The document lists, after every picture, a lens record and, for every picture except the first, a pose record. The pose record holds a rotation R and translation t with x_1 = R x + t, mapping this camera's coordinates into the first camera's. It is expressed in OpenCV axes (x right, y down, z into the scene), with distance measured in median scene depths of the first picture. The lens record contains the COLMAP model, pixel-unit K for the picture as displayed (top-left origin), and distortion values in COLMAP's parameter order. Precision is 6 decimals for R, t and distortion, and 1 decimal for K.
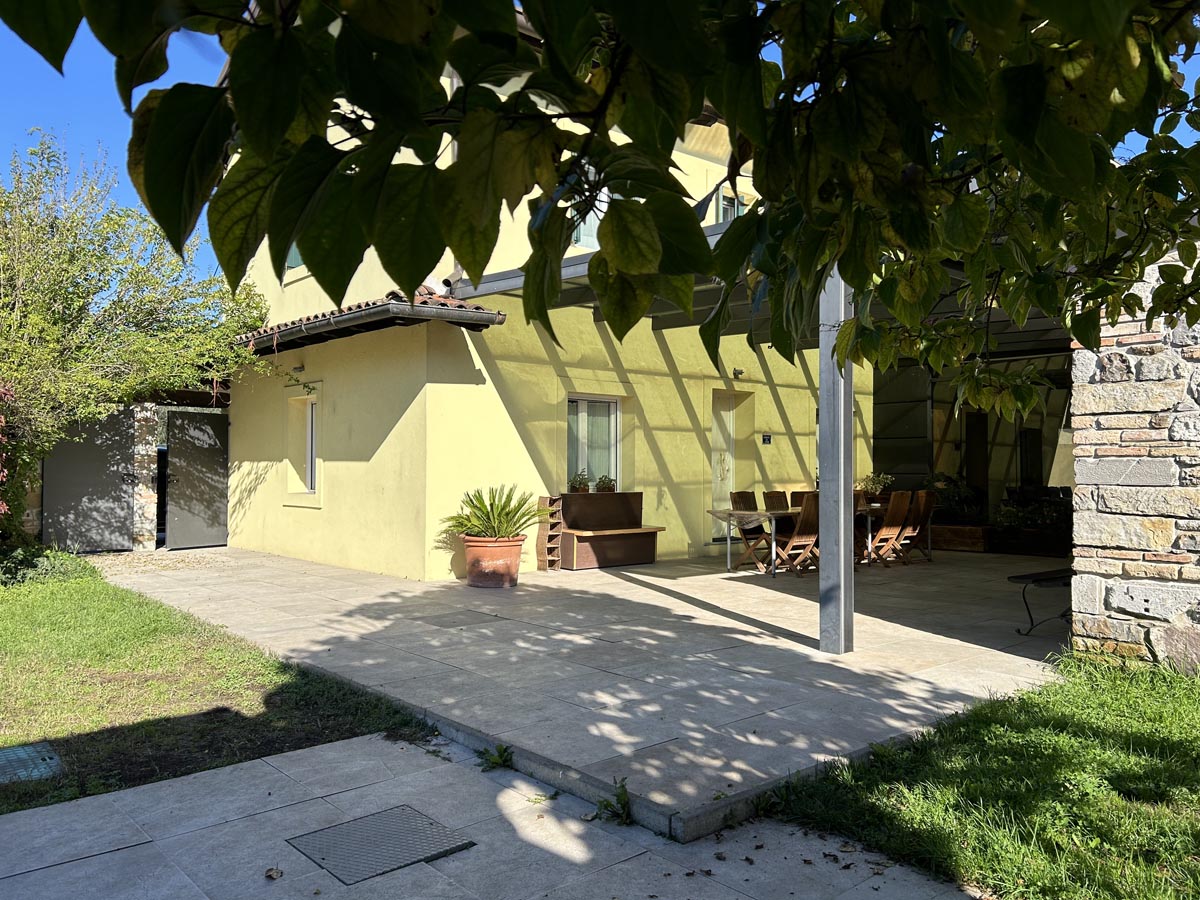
lens RADIAL K [[901.6, 0, 600.0], [0, 901.6, 450.0], [0, 0, 1]] dist [0.071508, -0.084939]
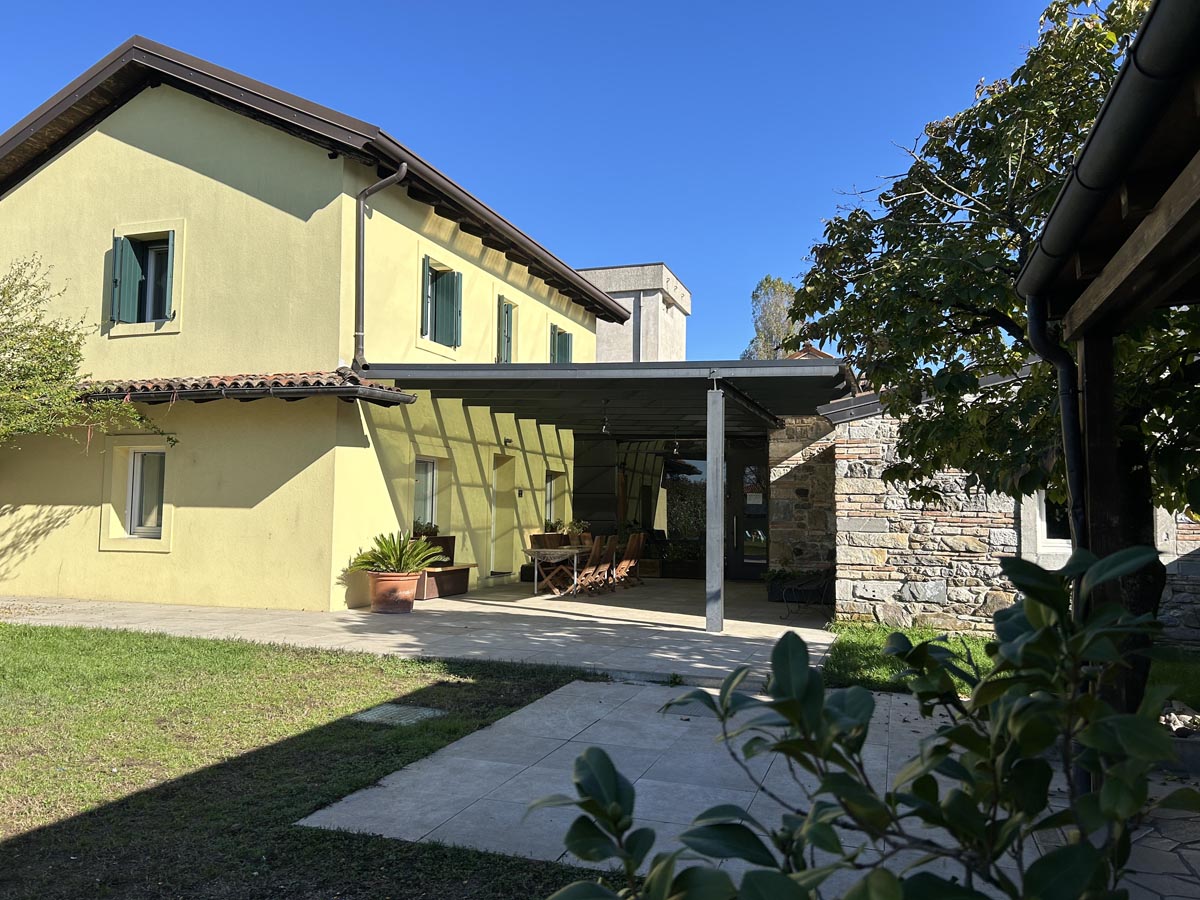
lens RADIAL K [[901.6, 0, 600.0], [0, 901.6, 450.0], [0, 0, 1]] dist [0.071508, -0.084939]
pose [[0.871805, 0.043089, 0.487955, -0.427981], [-0.019902, 0.998417, -0.052609, -0.010918], [-0.489449, 0.036154, 0.871282, -0.202041]]
